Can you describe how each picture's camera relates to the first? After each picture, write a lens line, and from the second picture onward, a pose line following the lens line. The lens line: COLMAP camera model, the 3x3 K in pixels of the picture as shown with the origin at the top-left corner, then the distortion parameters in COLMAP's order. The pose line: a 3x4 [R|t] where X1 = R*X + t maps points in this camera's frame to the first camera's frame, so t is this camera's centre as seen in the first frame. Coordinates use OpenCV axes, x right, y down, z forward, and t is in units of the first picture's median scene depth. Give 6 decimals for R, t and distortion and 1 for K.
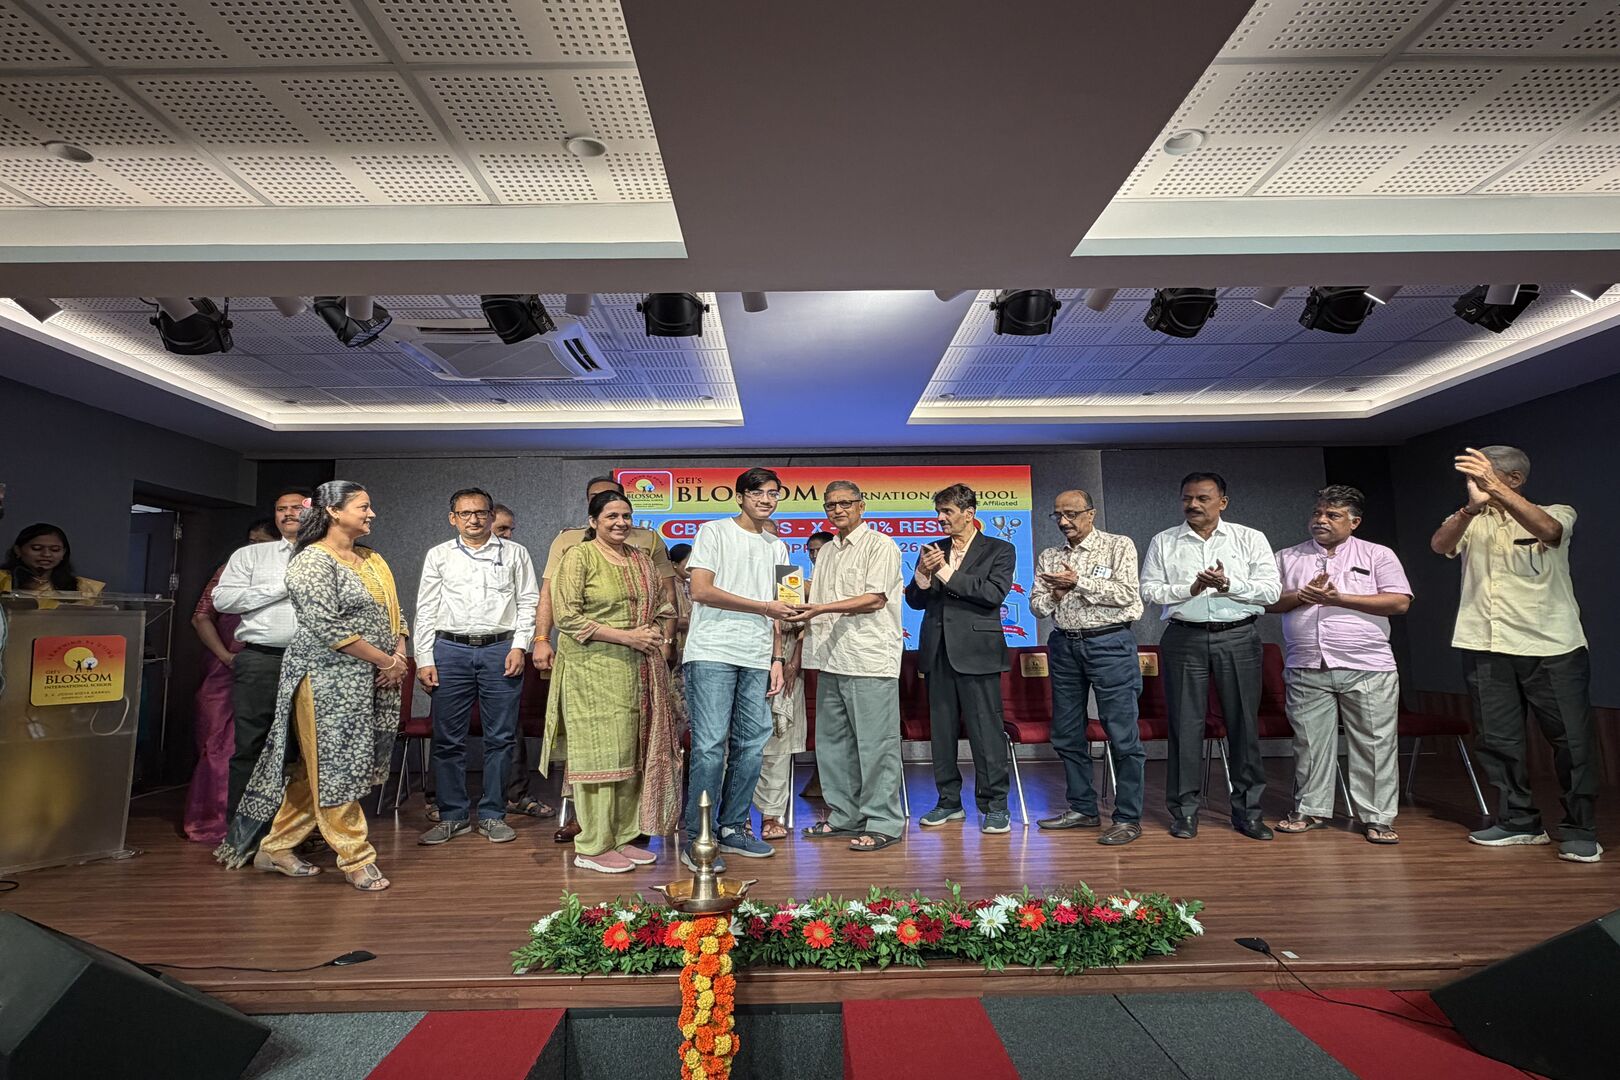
lens RADIAL K [[900.8, 0, 808.2], [0, 900.8, 554.5], [0, 0, 1]] dist [0.000067, 0.000333]
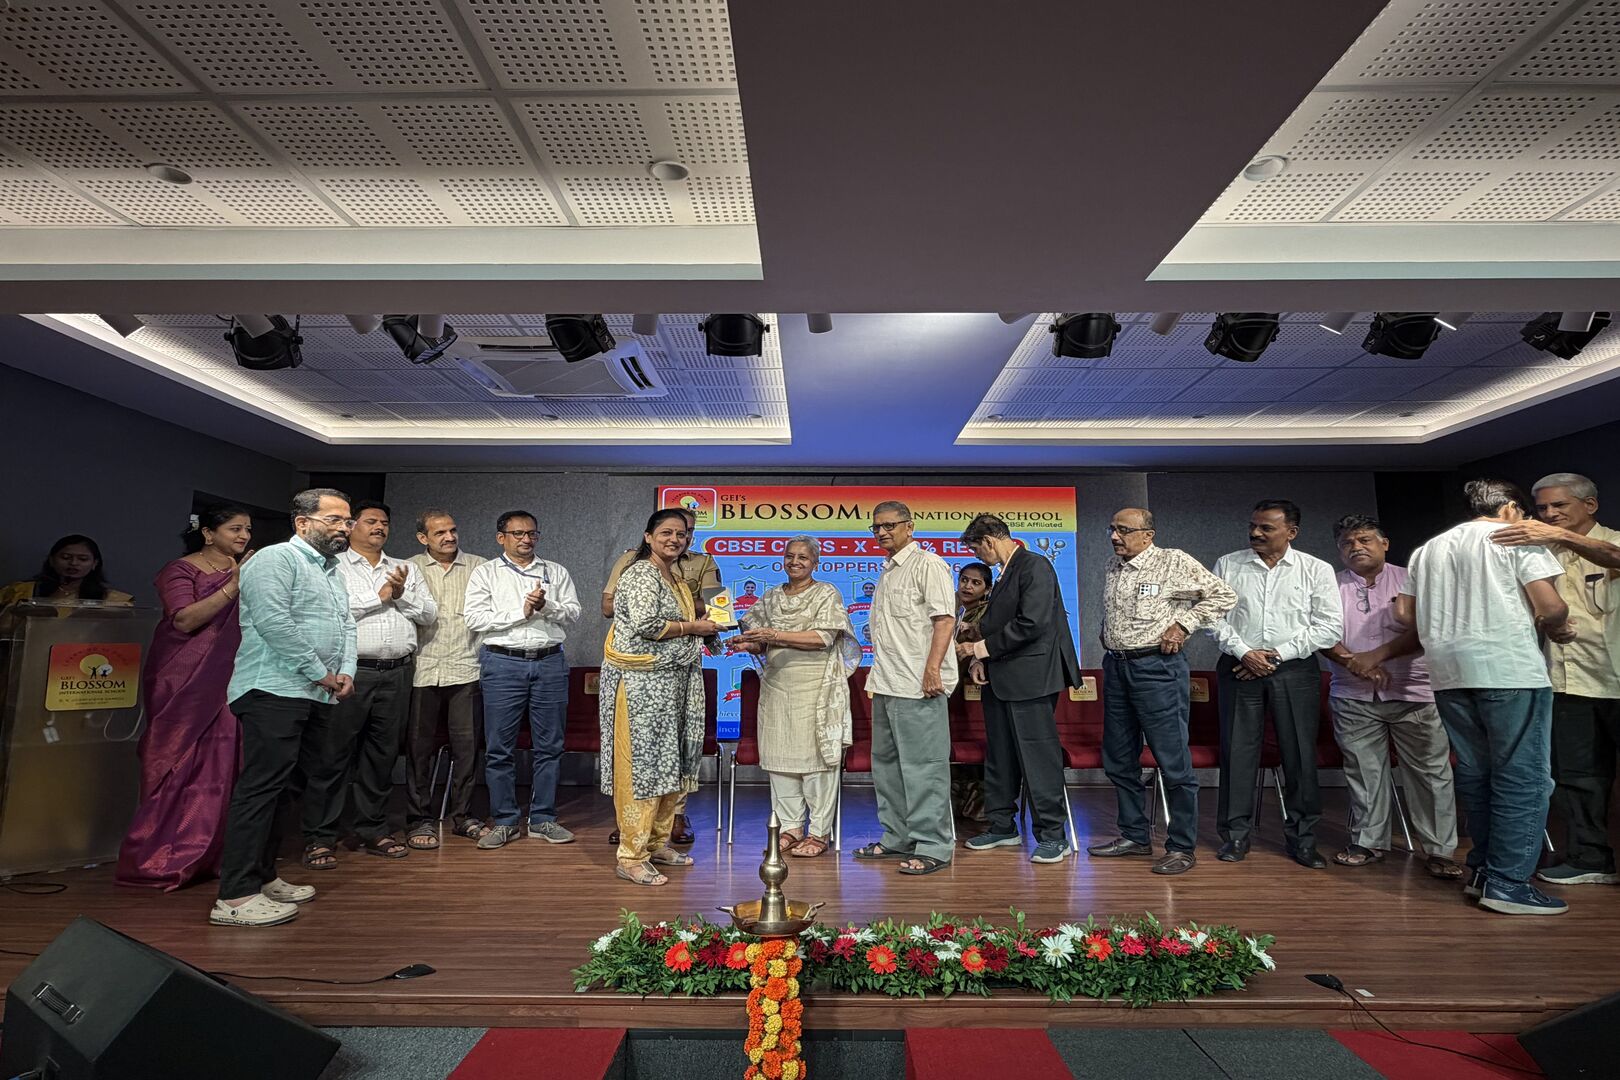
lens RADIAL K [[901.0, 0, 814.1], [0, 901.0, 552.3], [0, 0, 1]] dist [0.001077, -0.000663]
pose [[0.999601, 0.014659, -0.024150, -0.044690], [-0.015186, 0.999647, -0.021781, -0.002427], [0.023822, 0.022139, 0.999471, -0.000190]]
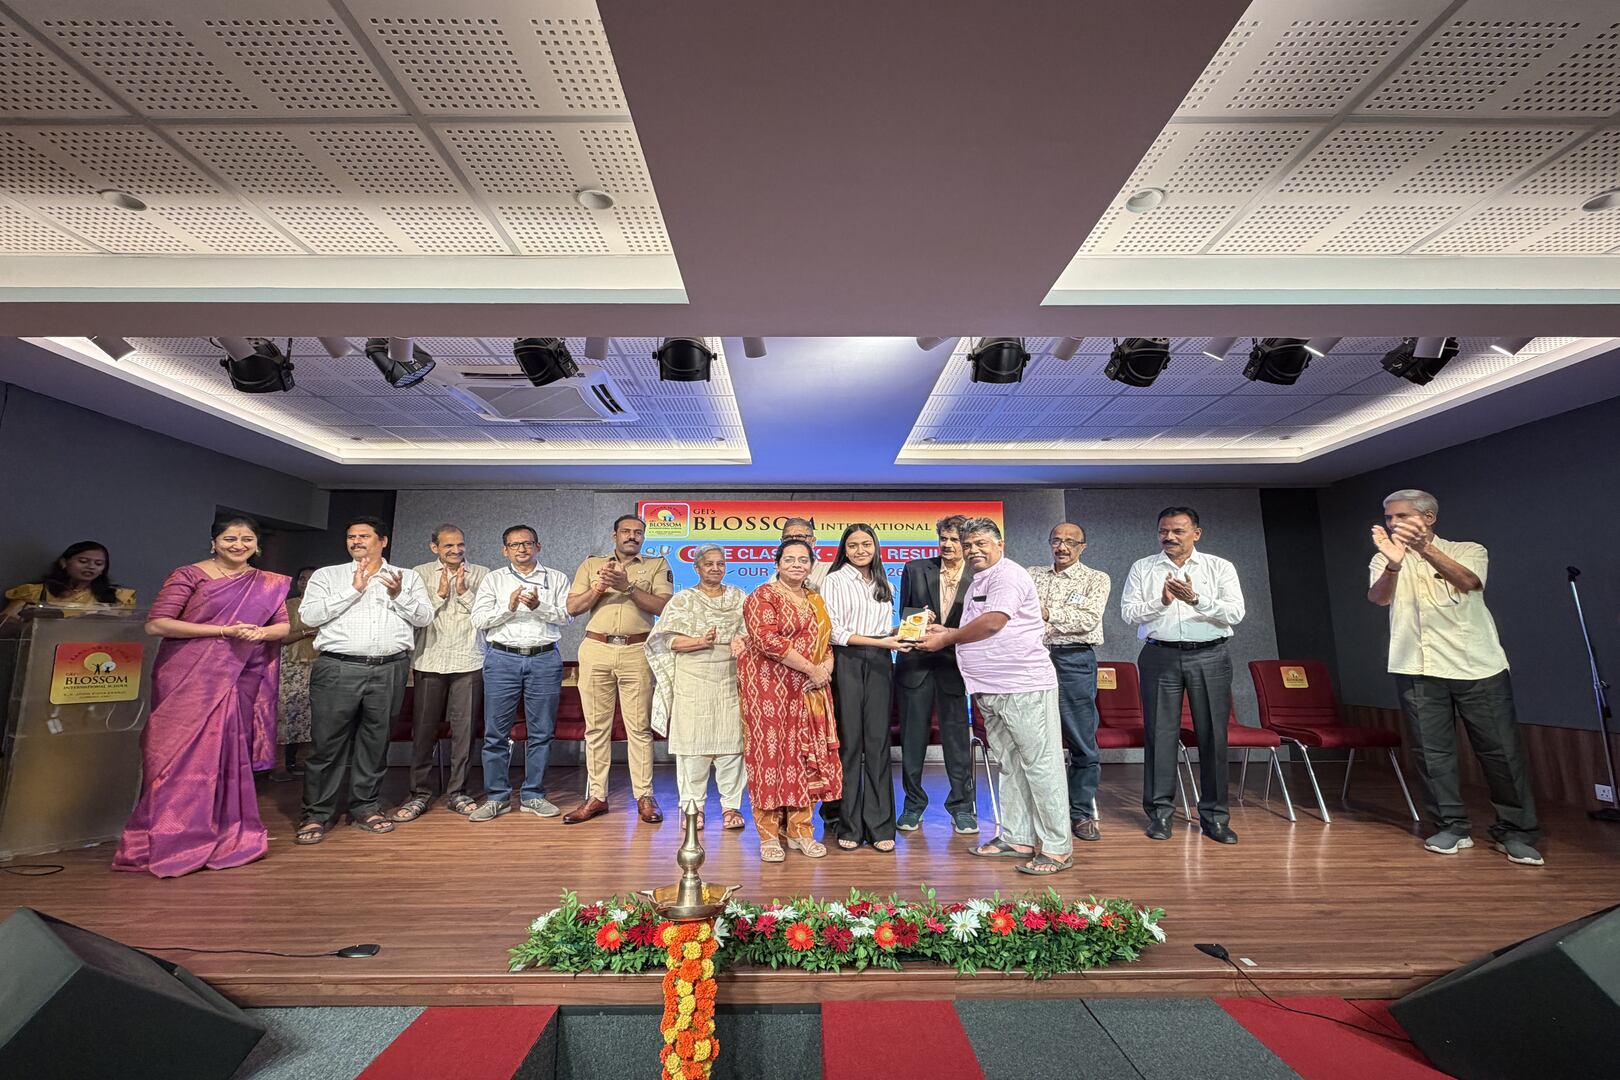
lens RADIAL K [[762.4, 0, 811.1], [0, 762.4, 546.6], [0, 0, 1]] dist [0.001392, -0.000573]
pose [[0.999919, 0.011541, -0.005452, 0.023495], [-0.011756, 0.999085, -0.041132, 0.001958], [0.004972, 0.041193, 0.999139, 0.087110]]
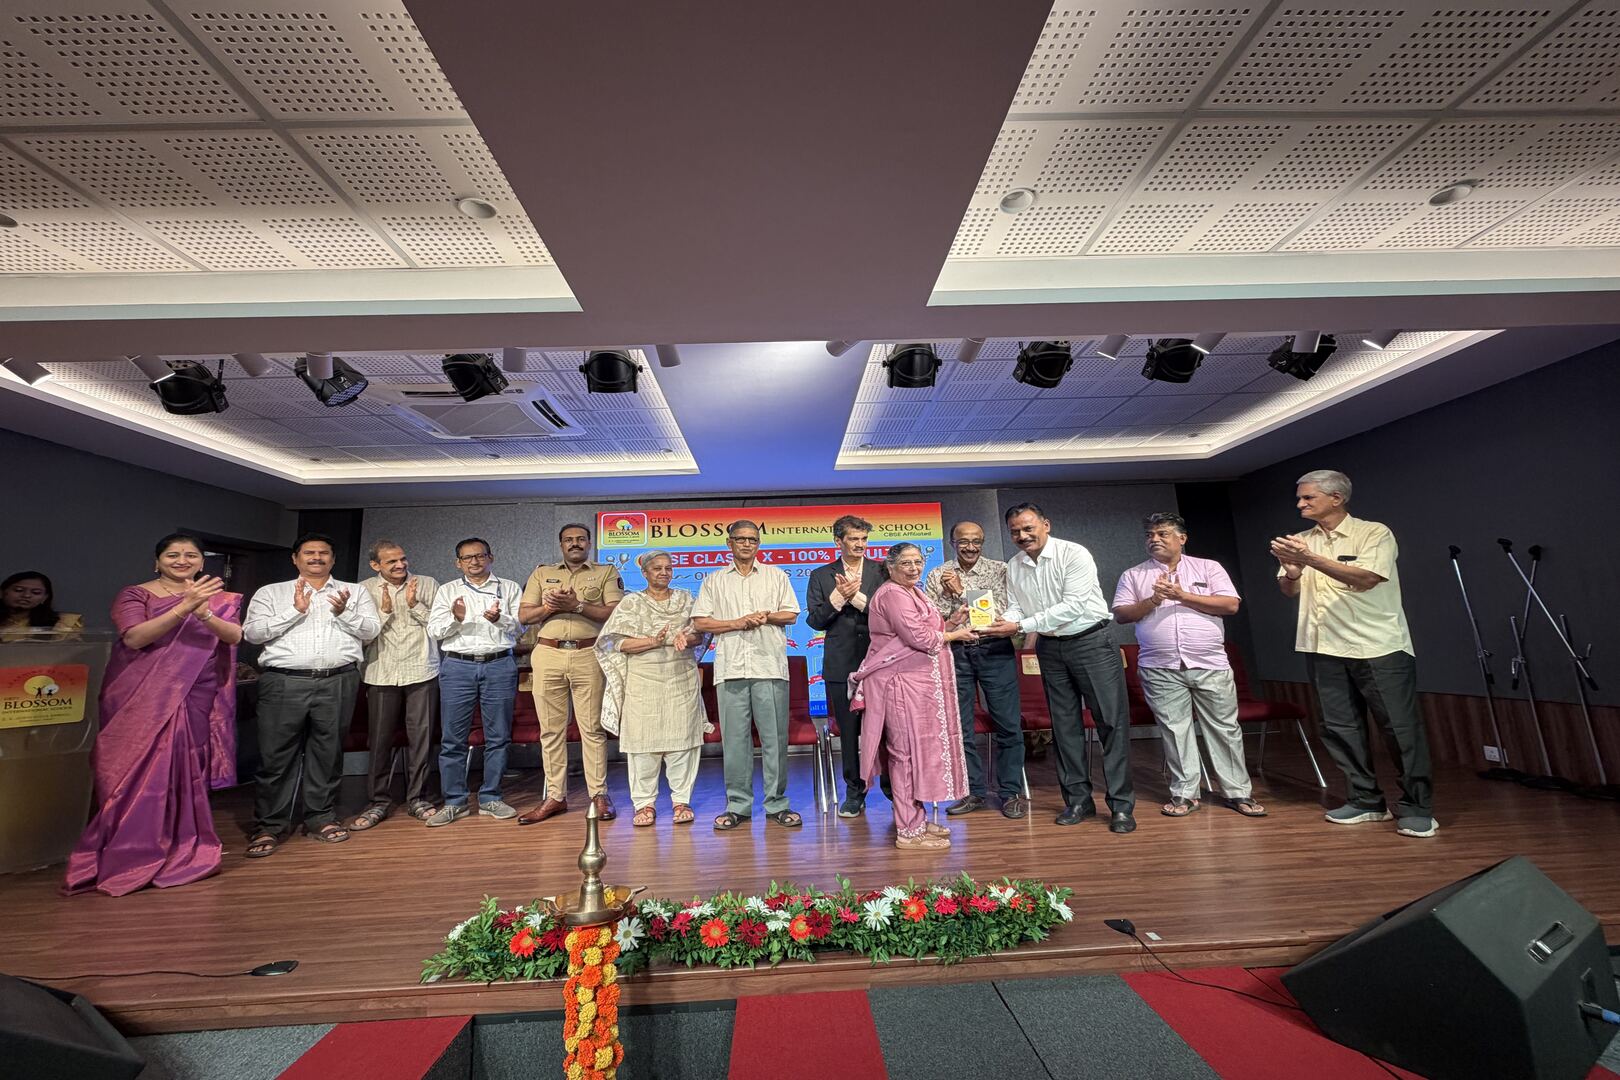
lens RADIAL K [[701.7, 0, 810.0], [0, 701.7, 540.0], [0, 0, 1]] dist [-0.000085, 0.000060]
pose [[0.999449, -0.020309, 0.026255, 0.109662], [0.021785, 0.998124, -0.057218, 0.007388], [-0.025044, 0.057759, 0.998016, 0.139833]]
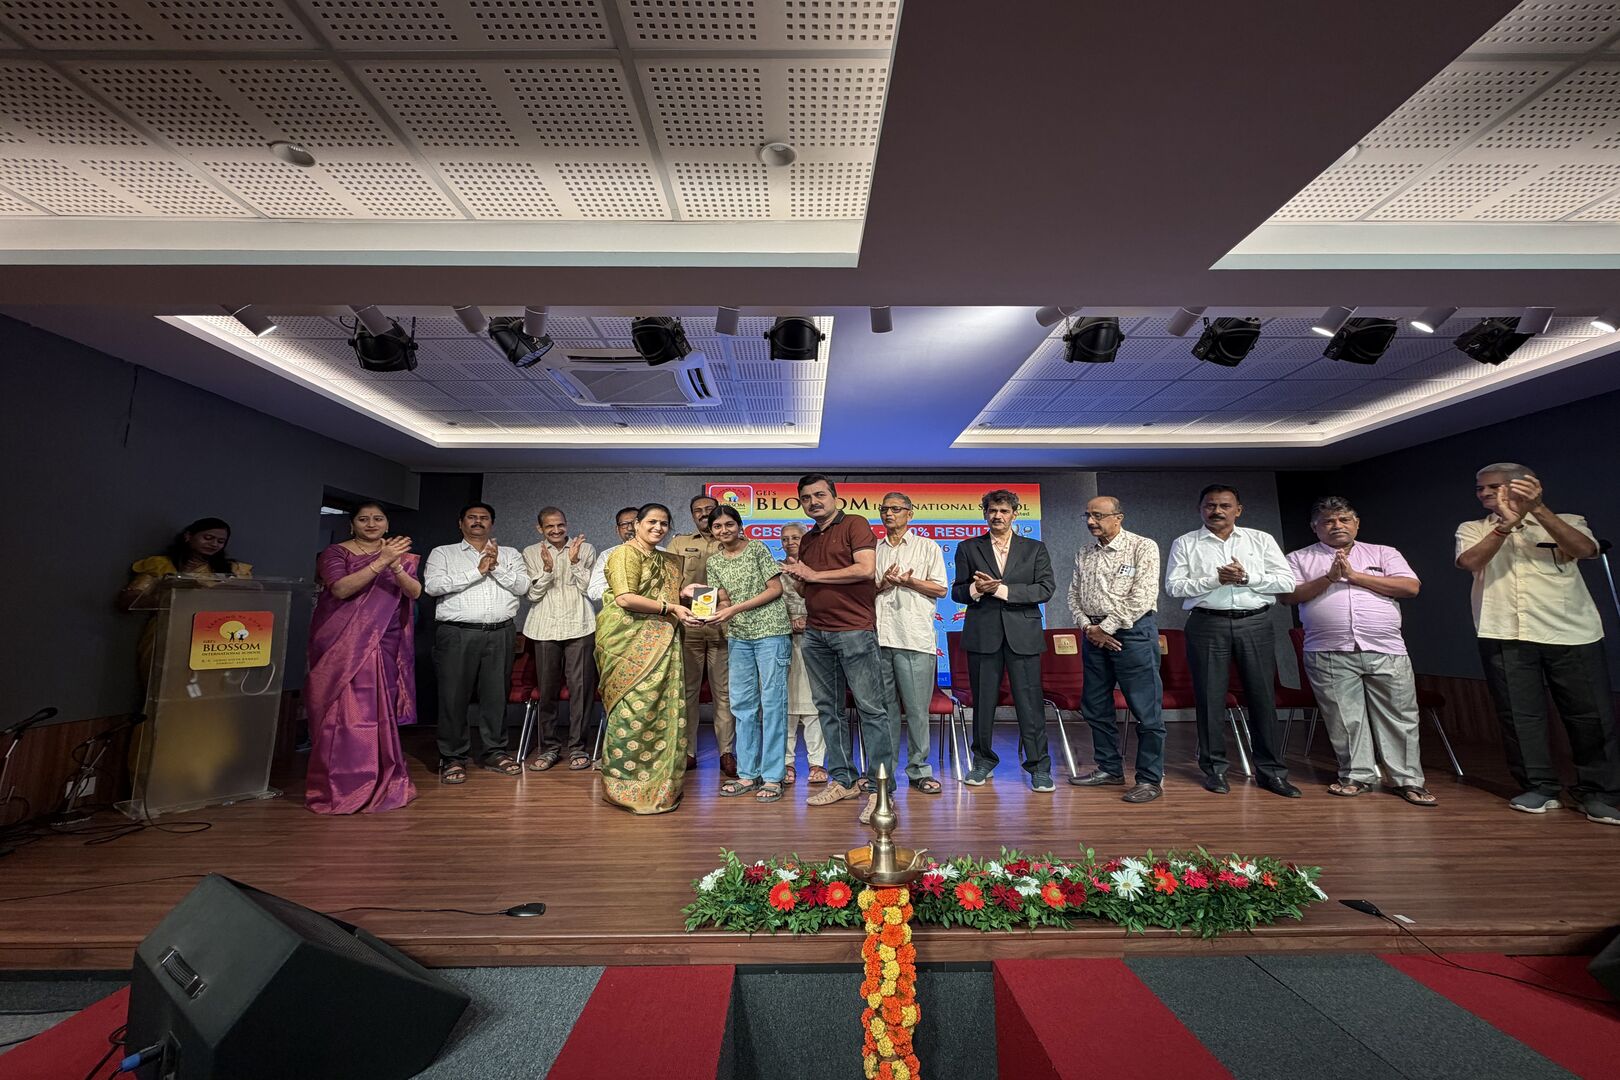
lens RADIAL K [[669.4, 0, 811.2], [0, 669.4, 548.3], [0, 0, 1]] dist [0.001508, -0.000566]
pose [[0.999947, 0.010270, -0.000841, -0.177574], [-0.010282, 0.999816, -0.016187, 0.022555], [0.000675, 0.016194, 0.999869, 0.193895]]
